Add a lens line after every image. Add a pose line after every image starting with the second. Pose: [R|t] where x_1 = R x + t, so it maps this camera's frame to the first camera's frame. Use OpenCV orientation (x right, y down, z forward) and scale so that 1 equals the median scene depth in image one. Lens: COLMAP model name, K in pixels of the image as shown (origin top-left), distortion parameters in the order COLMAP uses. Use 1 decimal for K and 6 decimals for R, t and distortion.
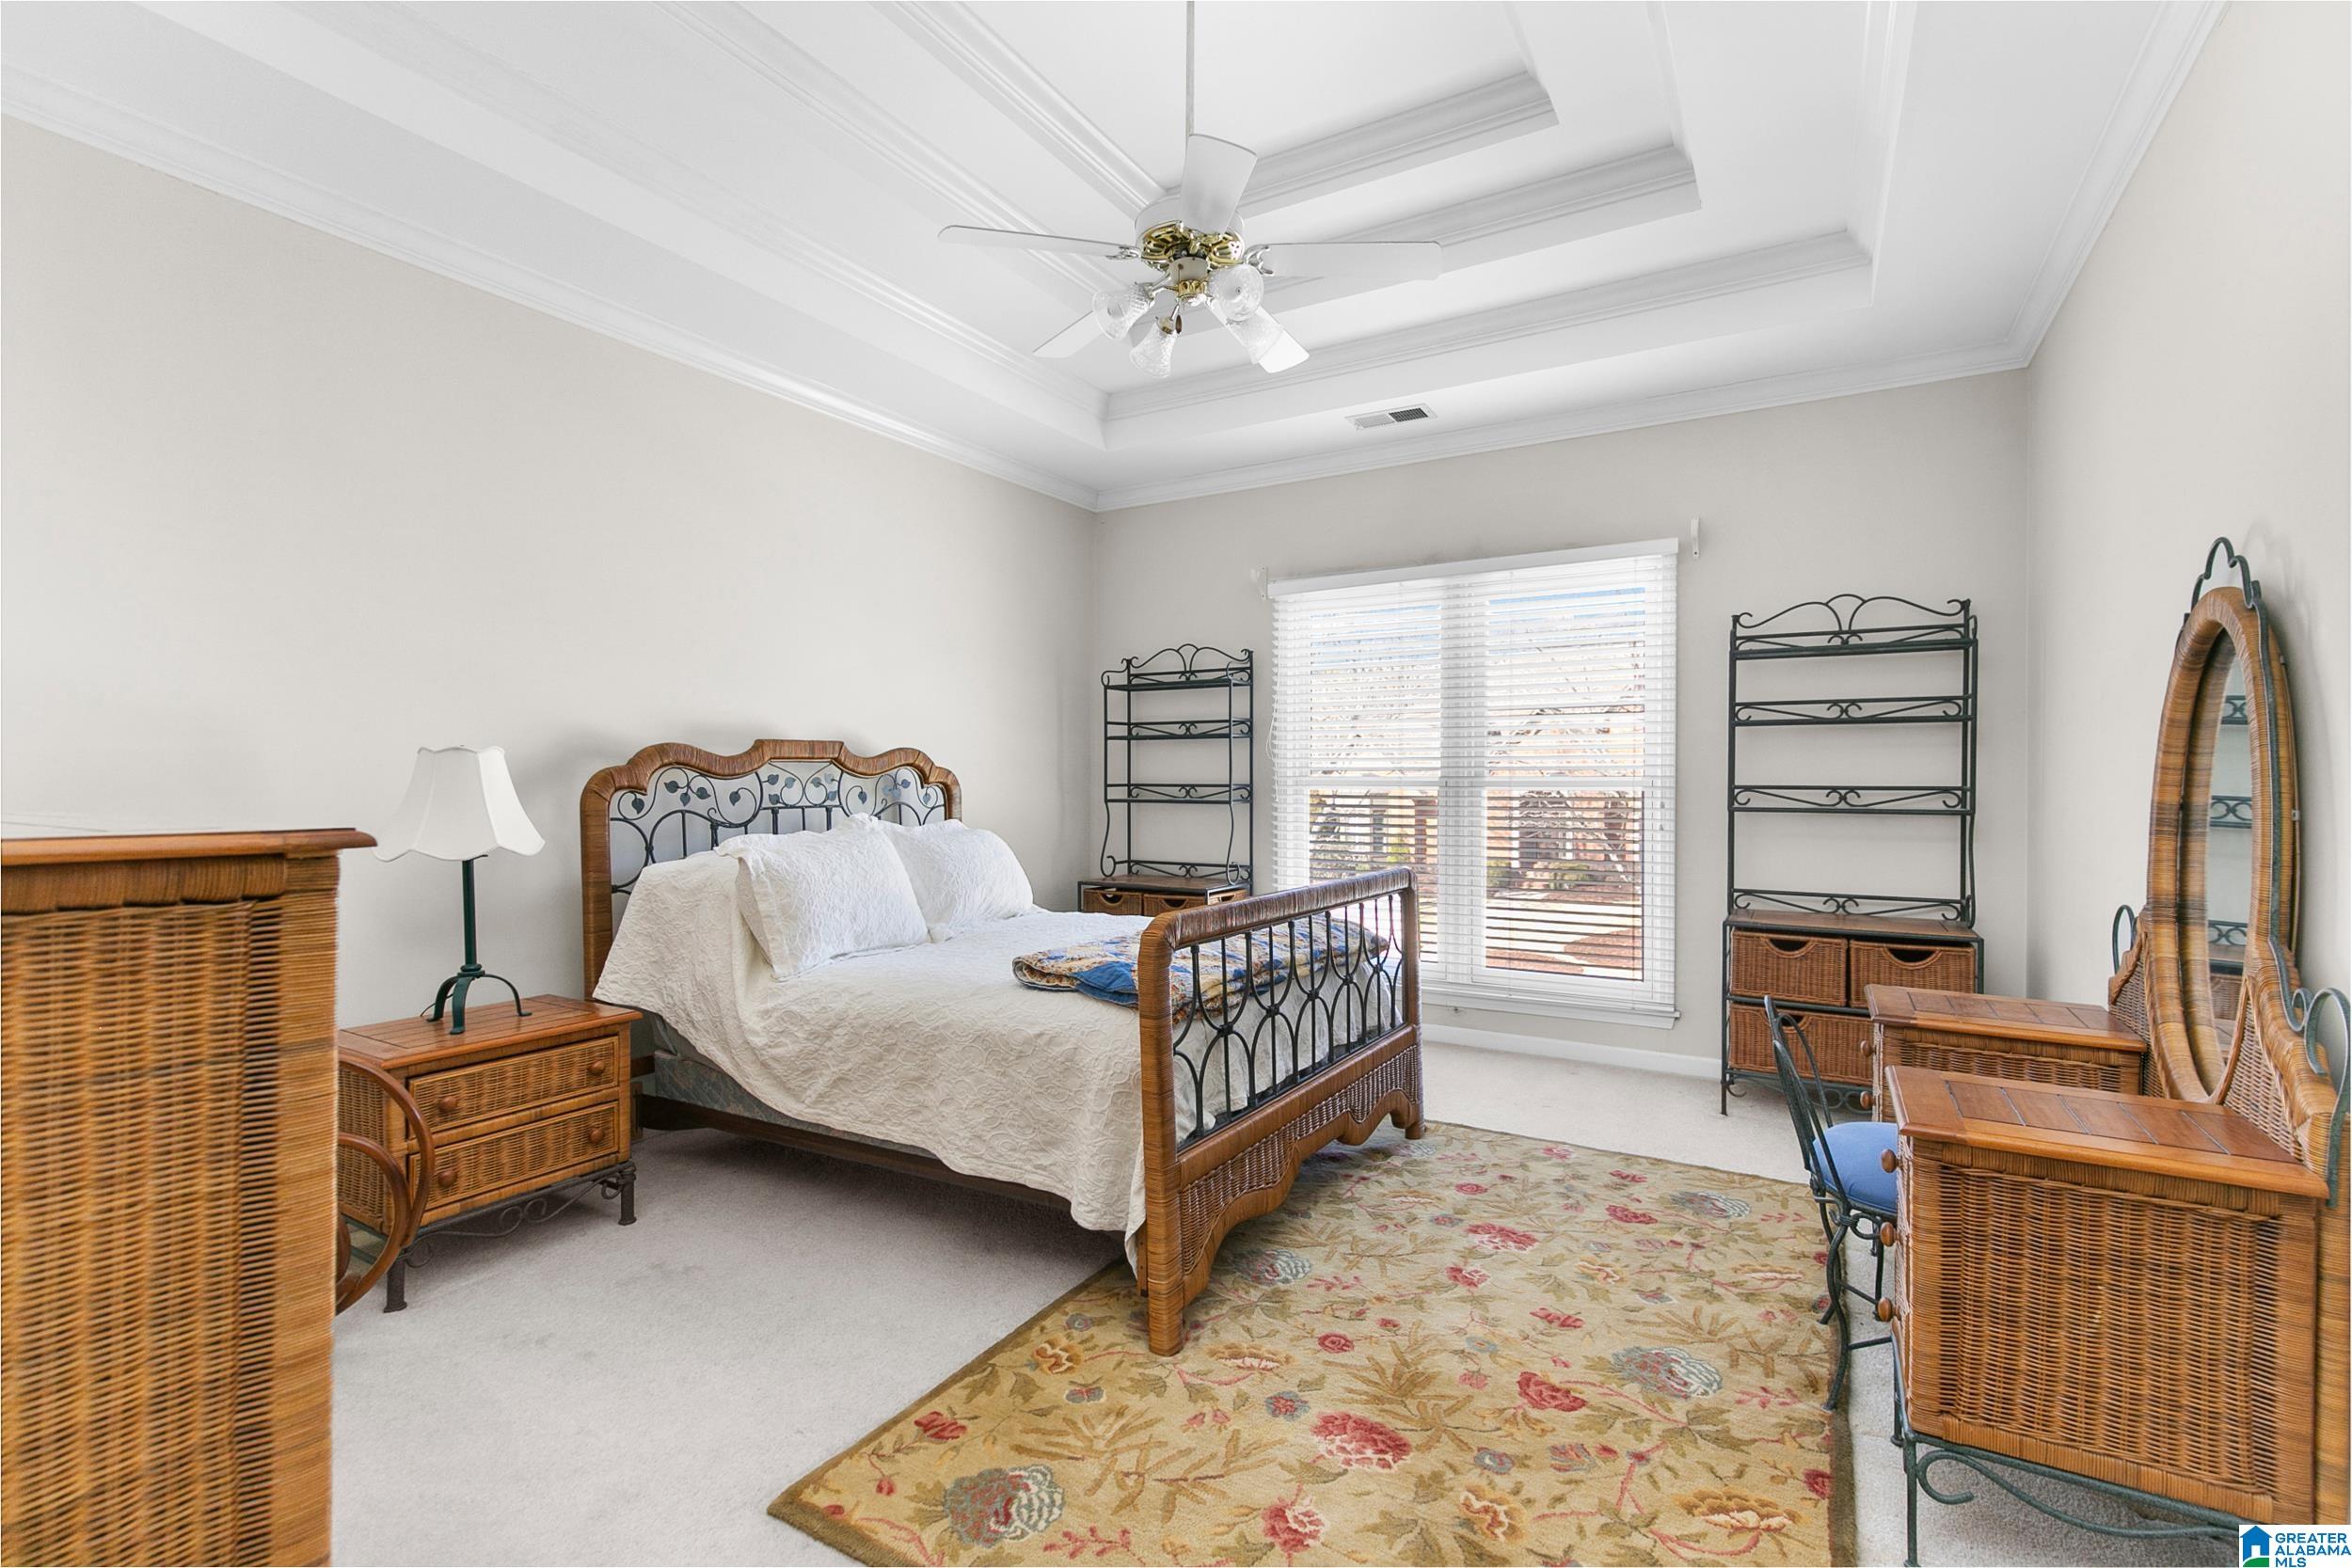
lens RADIAL K [[1076.6, 0, 1195.2], [0, 1076.6, 770.7], [0, 0, 1]] dist [0.010280, 0.000481]
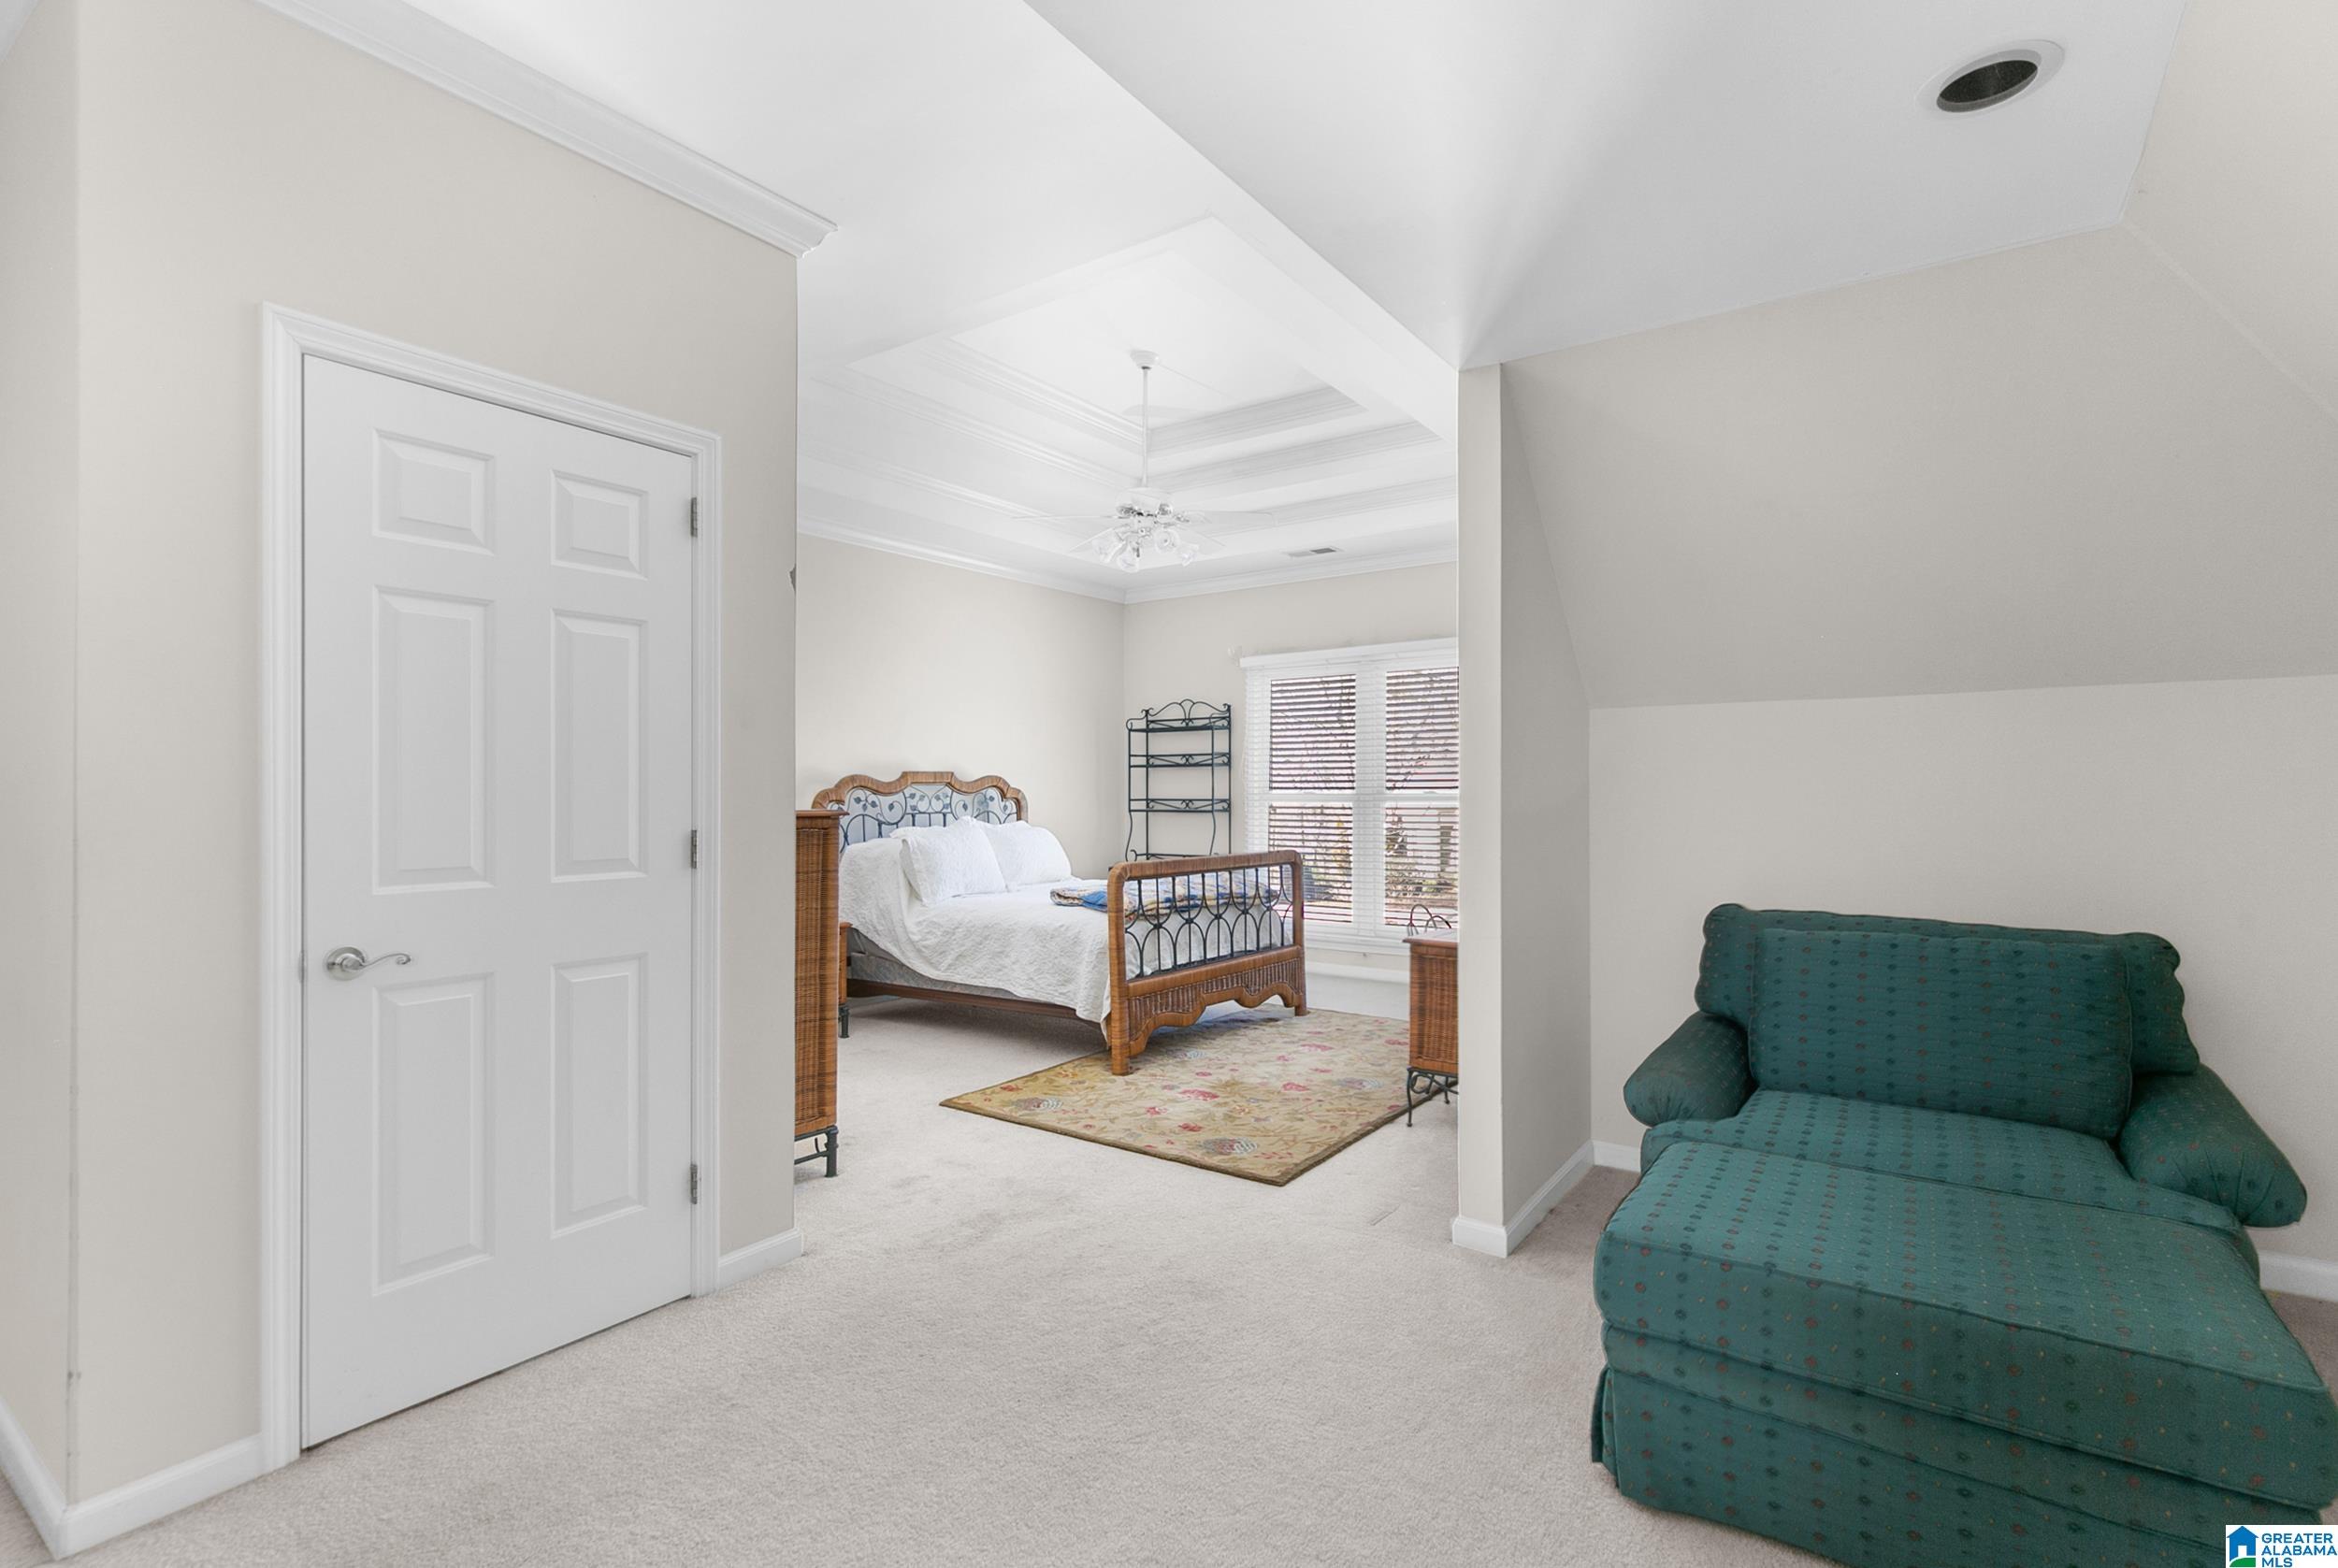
lens RADIAL K [[1070.2, 0, 1167.3], [0, 1070.2, 799.2], [0, 0, 1]] dist [0.010280, 0.000481]
pose [[0.995466, -0.000753, -0.095120, 0.164895], [0.001843, 0.999934, 0.011372, -0.005292], [0.095105, -0.011496, 0.995401, -0.649407]]
